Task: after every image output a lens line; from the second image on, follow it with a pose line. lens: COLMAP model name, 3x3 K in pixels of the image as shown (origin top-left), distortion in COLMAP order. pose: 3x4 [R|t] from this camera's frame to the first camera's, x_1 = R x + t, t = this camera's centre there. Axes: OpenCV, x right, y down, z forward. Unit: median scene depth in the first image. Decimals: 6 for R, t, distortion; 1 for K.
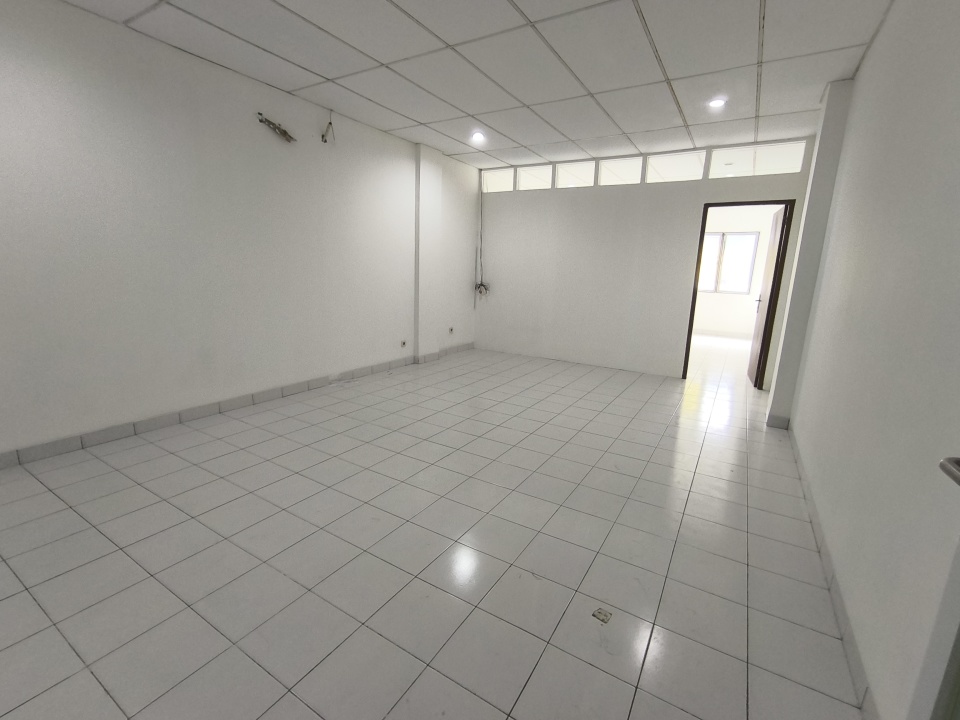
lens RADIAL K [[430.5, 0, 471.7], [0, 430.5, 362.5], [0, 0, 1]] dist [-0.000808, 0.000606]
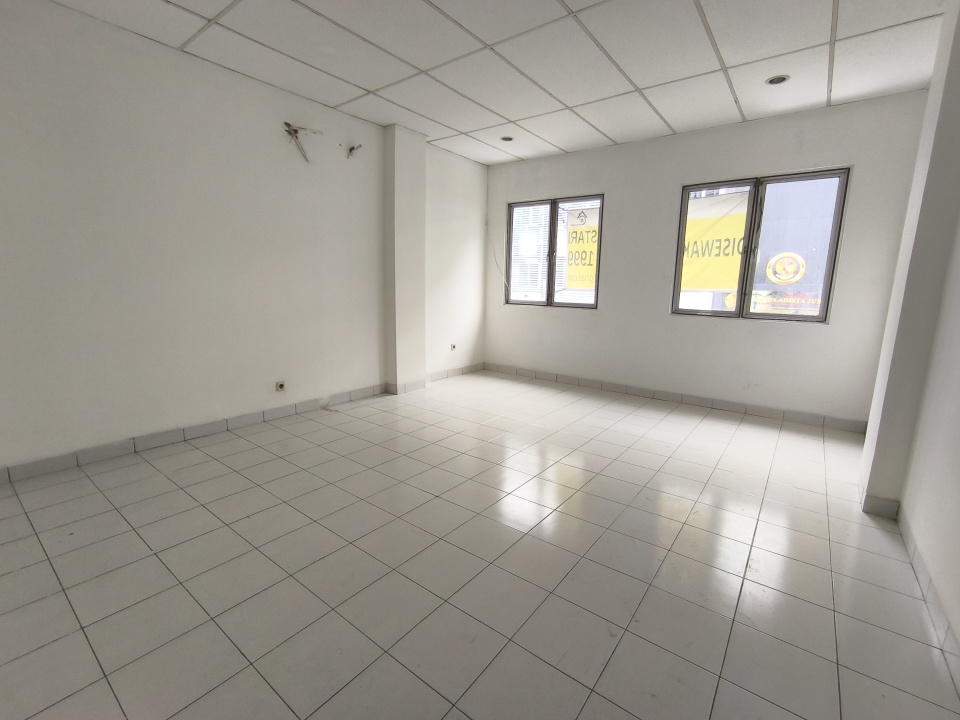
lens RADIAL K [[430.5, 0, 477.8], [0, 430.5, 355.7], [0, 0, 1]] dist [-0.000808, 0.000606]
pose [[0.994277, 0.008579, -0.106487, 0.077778], [-0.012261, 0.999348, -0.033972, -0.024063], [0.106126, 0.035083, 0.993734, 0.120658]]
